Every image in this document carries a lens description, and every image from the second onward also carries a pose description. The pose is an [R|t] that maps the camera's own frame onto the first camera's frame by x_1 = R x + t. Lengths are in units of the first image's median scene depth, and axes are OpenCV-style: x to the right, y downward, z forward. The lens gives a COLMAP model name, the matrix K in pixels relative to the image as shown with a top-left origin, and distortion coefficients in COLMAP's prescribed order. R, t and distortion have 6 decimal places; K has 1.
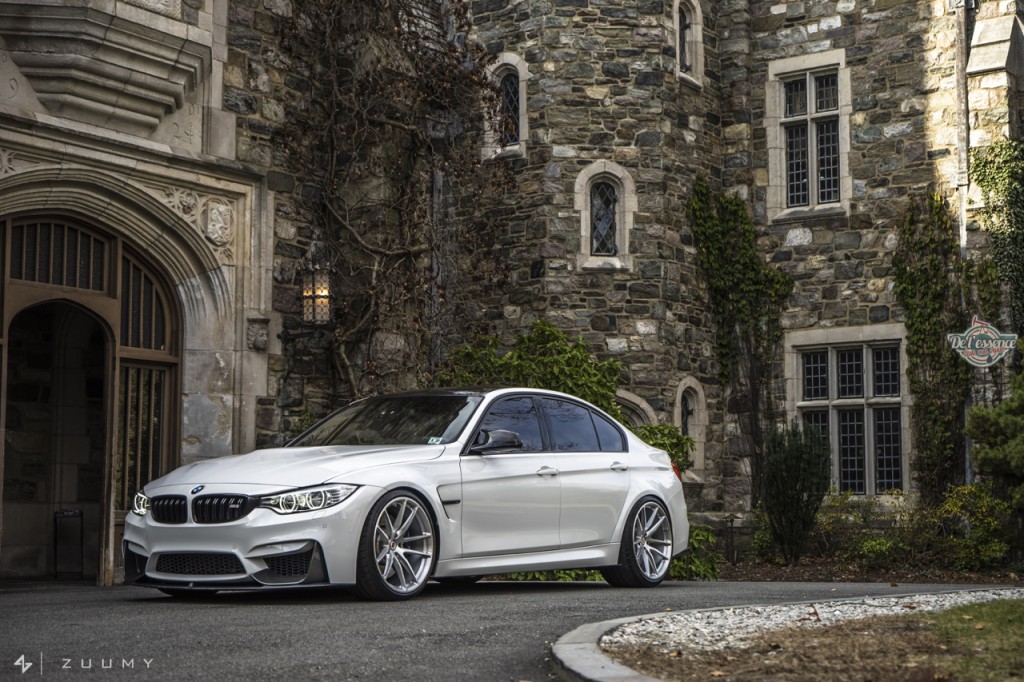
lens RADIAL K [[1660.0, 0, 512.0], [0, 1660.0, 341.0], [0, 0, 1]] dist [0.013682, 0.028895]
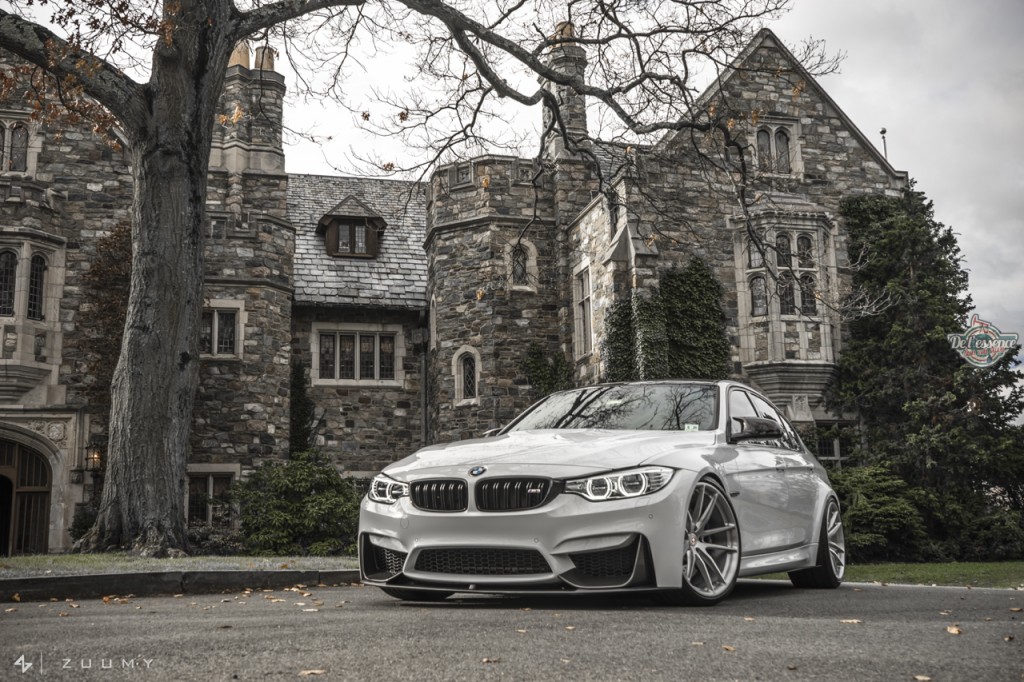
lens RADIAL K [[1084.3, 0, 512.0], [0, 1084.3, 341.0], [0, 0, 1]] dist [-0.000749, -0.013842]
pose [[0.777588, -0.145650, -0.611672, 0.823833], [0.095844, 0.988889, -0.113632, 0.025518], [0.621427, 0.029734, 0.782908, 0.107990]]
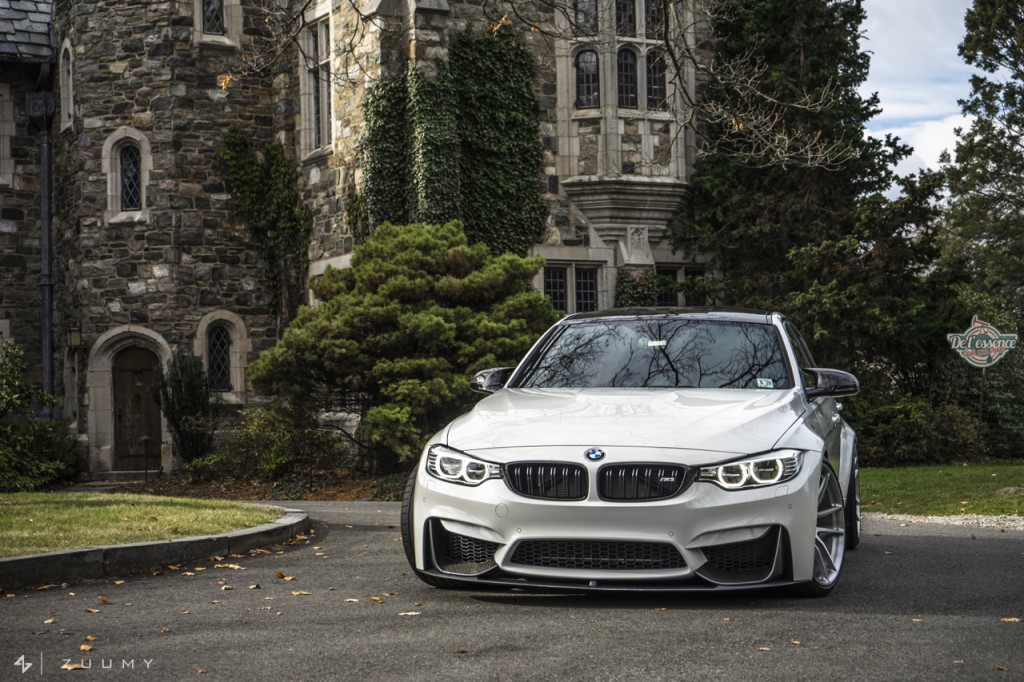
lens RADIAL K [[1761.7, 0, 512.0], [0, 1761.7, 341.0], [0, 0, 1]] dist [0.011703, 0.158645]
pose [[0.909558, -0.043889, -0.413252, 0.799894], [0.073633, 0.995694, 0.056318, -0.010851], [0.409001, -0.081653, 0.908873, -0.007866]]
